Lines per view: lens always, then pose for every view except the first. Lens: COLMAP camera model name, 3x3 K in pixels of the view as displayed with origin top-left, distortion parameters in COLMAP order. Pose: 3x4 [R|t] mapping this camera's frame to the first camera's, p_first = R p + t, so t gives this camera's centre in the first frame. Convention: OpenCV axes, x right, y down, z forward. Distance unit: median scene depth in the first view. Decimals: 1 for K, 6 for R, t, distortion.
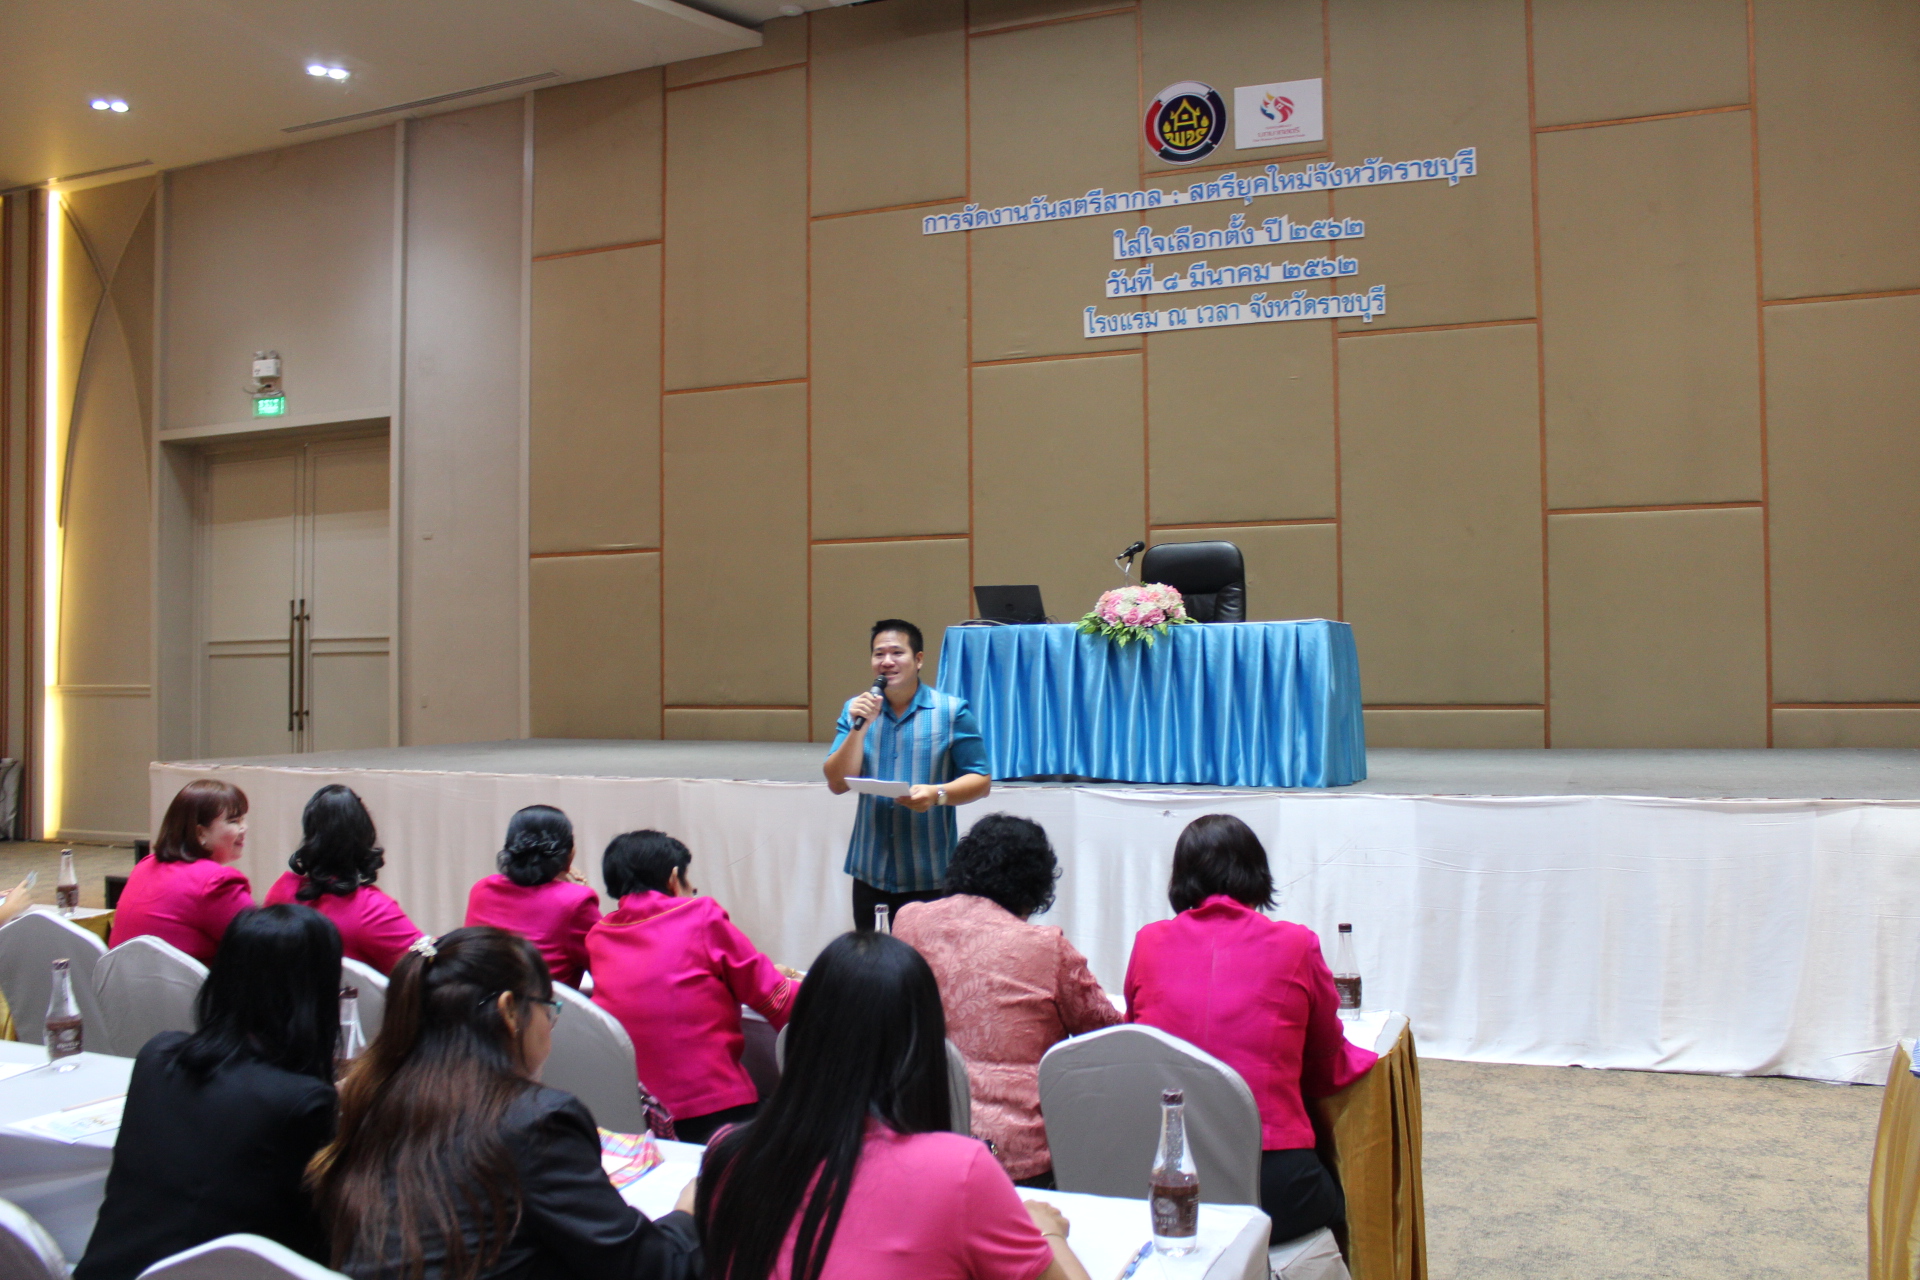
lens RADIAL K [[1588.2, 0, 956.1], [0, 1588.2, 649.2], [0, 0, 1]] dist [-0.165259, 0.150351]
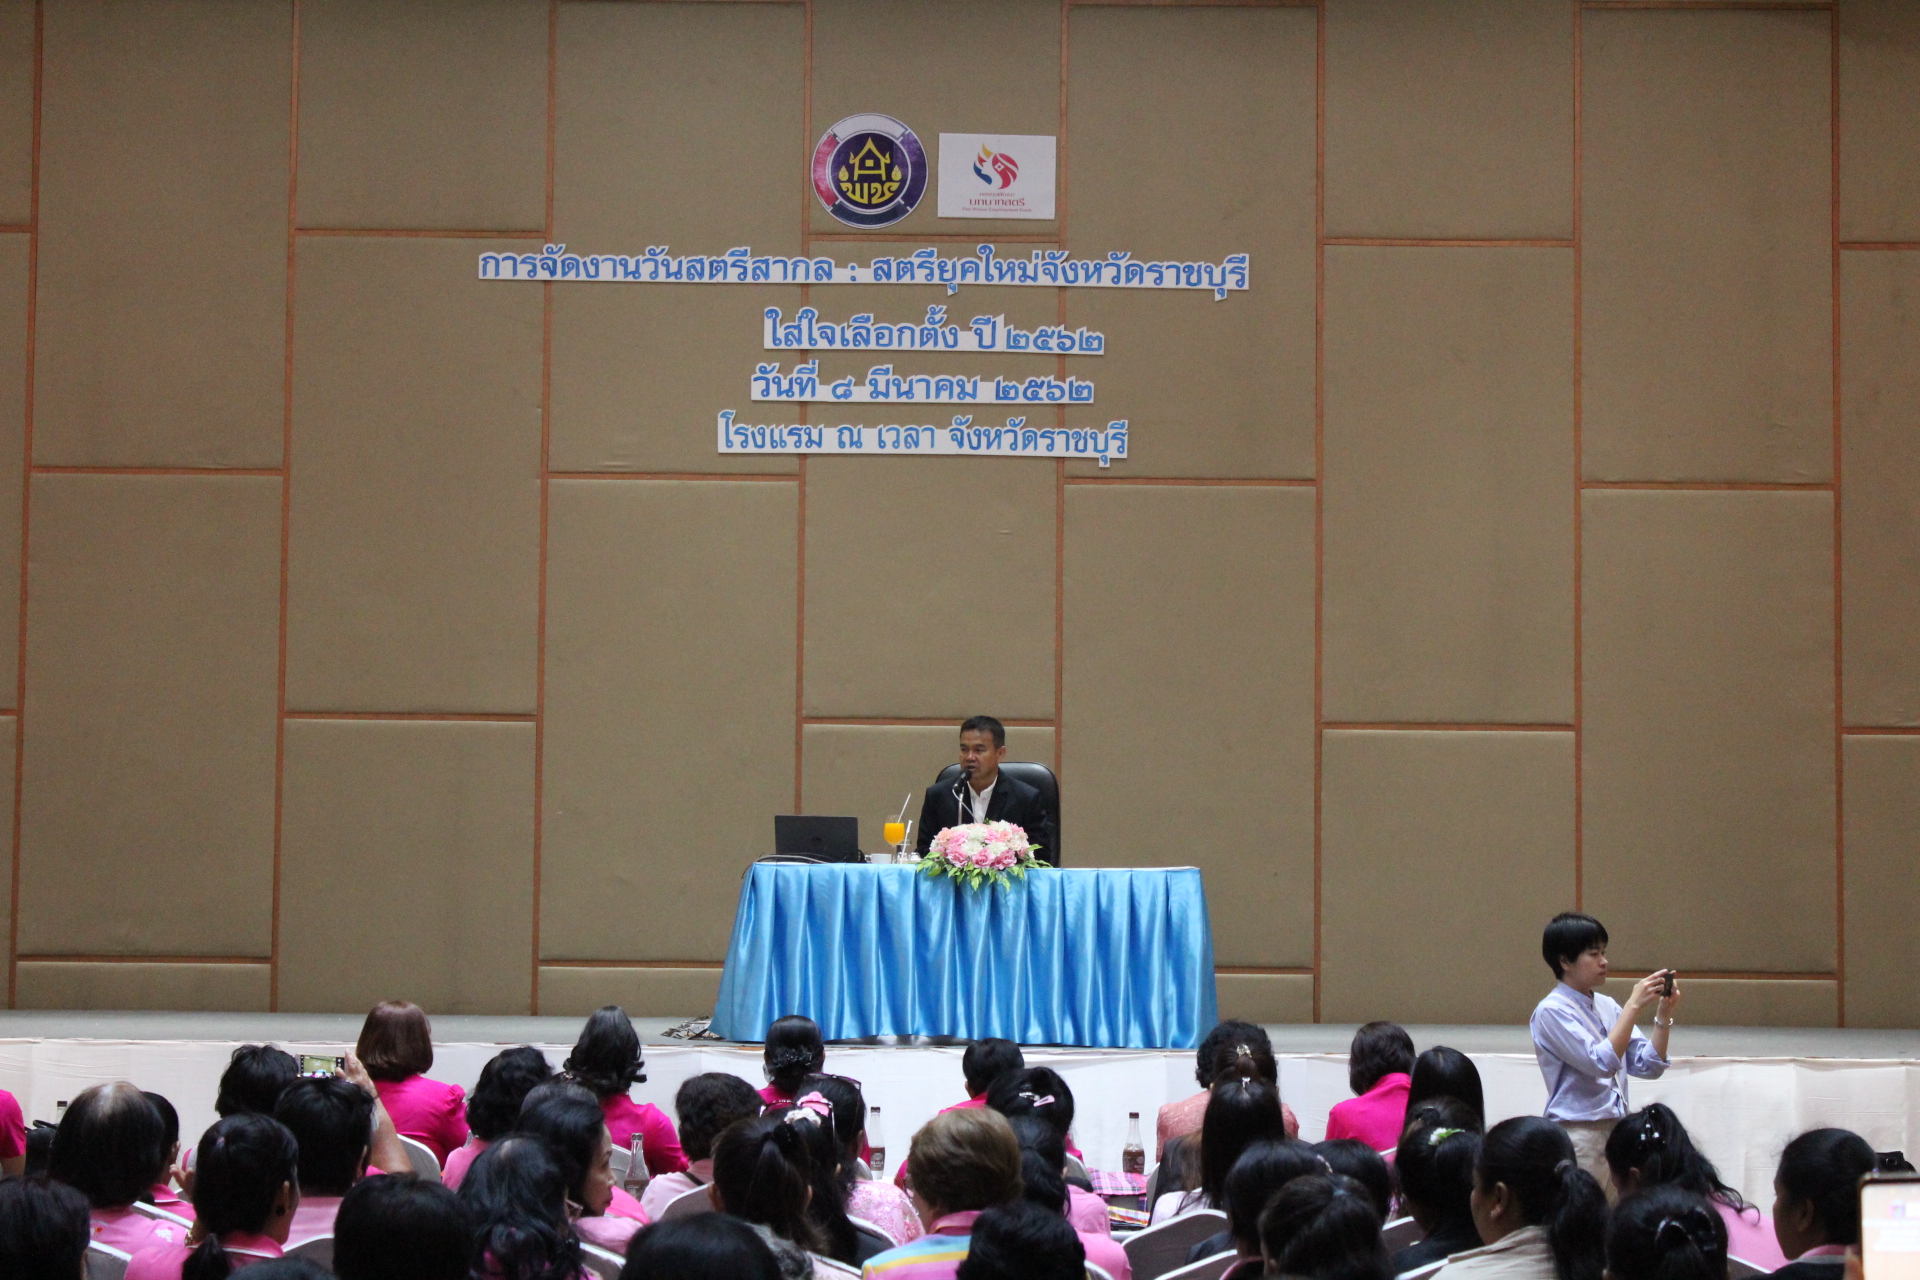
lens RADIAL K [[3761.6, 0, 960.0], [0, 3761.6, 640.0], [0, 0, 1]] dist [0.027768, 0.163215]
pose [[0.924093, 0.045401, 0.379462, -0.488357], [-0.023810, 0.997829, -0.061401, -0.008546], [-0.381426, 0.047705, 0.923168, -0.662819]]
